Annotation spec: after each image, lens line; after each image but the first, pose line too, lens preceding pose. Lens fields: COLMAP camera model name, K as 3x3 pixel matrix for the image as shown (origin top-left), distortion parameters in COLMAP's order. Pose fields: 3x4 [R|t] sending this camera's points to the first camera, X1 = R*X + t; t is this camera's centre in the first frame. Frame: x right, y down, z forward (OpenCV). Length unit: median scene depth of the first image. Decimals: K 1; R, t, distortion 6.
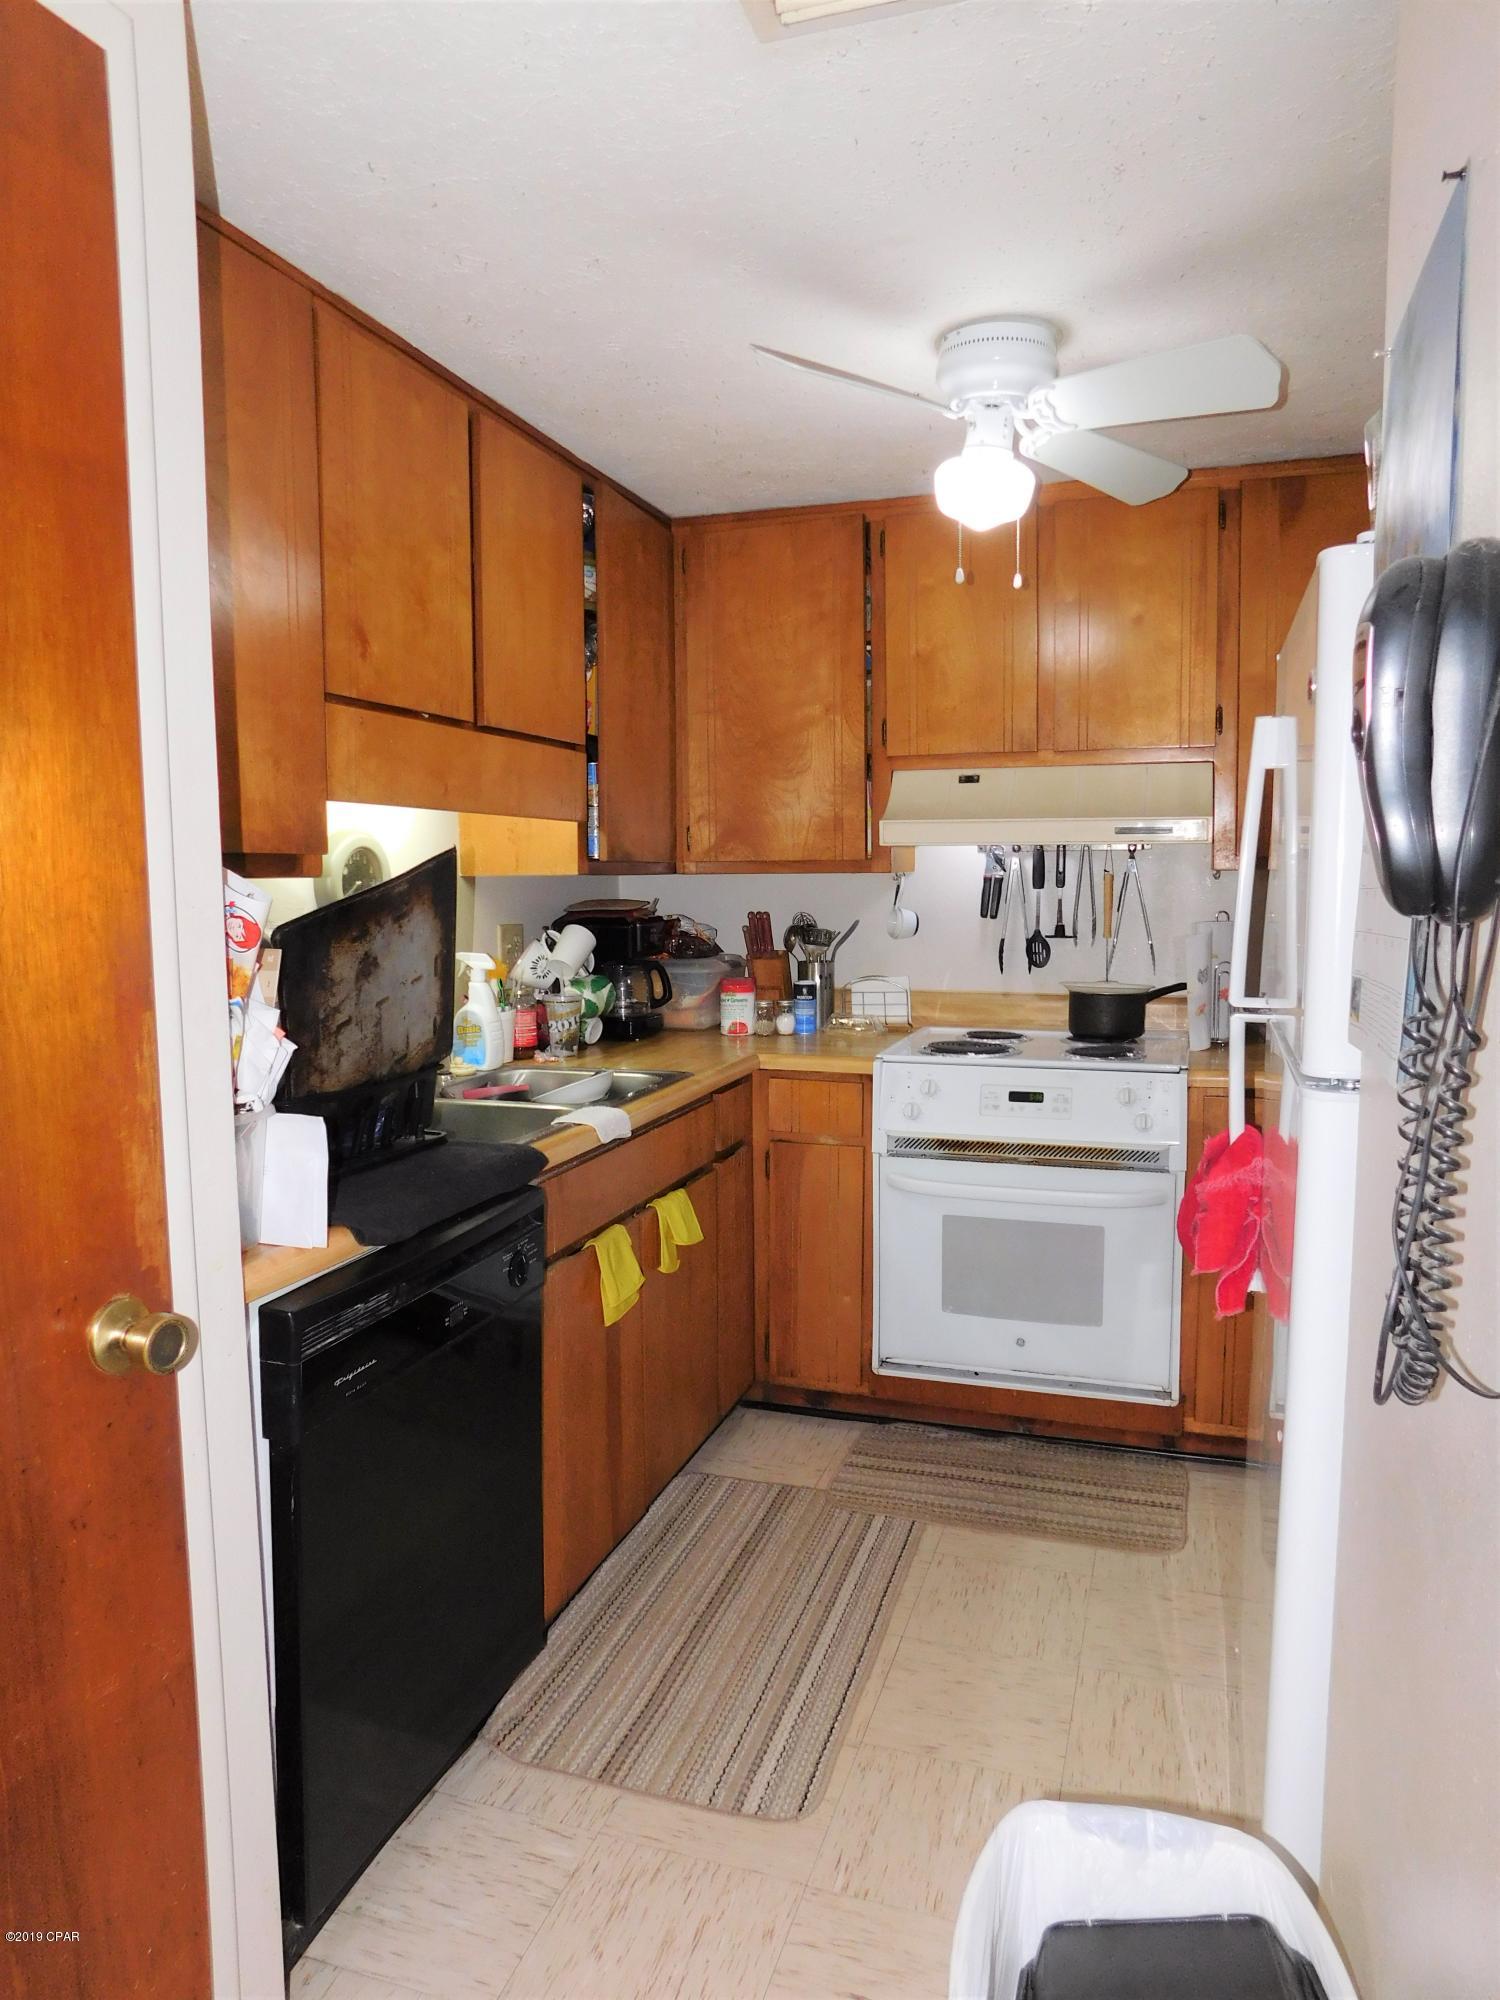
lens RADIAL K [[1338.7, 0, 733.1], [0, 1338.7, 994.9], [0, 0, 1]] dist [-0.053749, 0.045925]
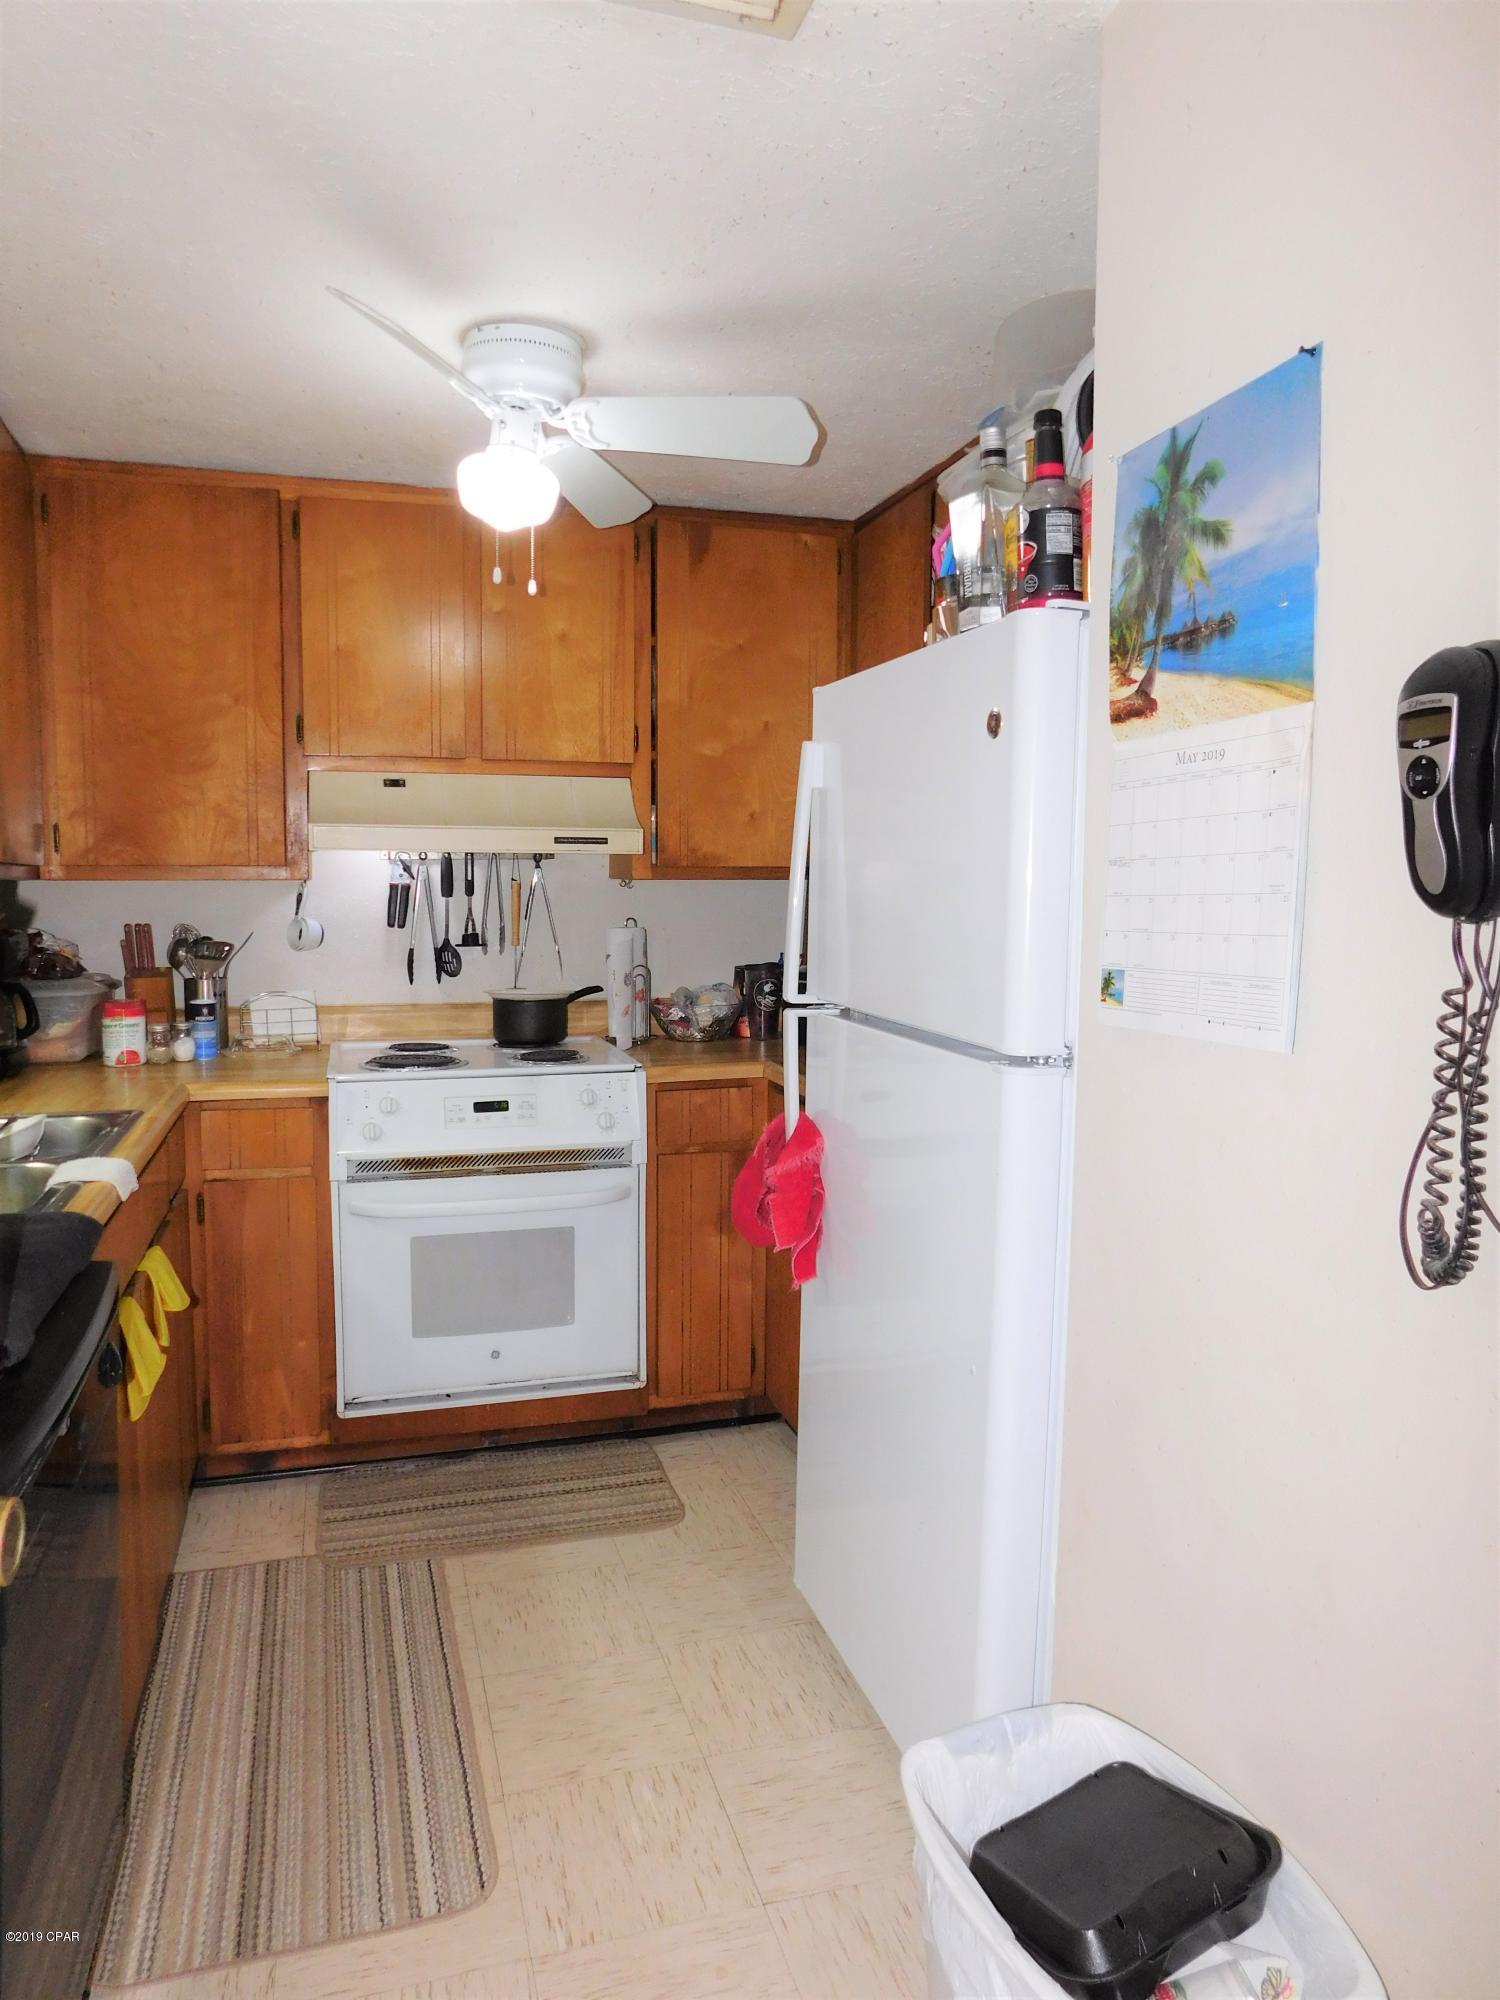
lens RADIAL K [[1338.7, 0, 747.2], [0, 1338.7, 995.3], [0, 0, 1]] dist [-0.053749, 0.045925]
pose [[0.814952, -0.039229, 0.578199, -0.194017], [0.043656, 0.999027, 0.006250, -0.003853], [-0.577881, 0.020148, 0.815872, 0.078319]]
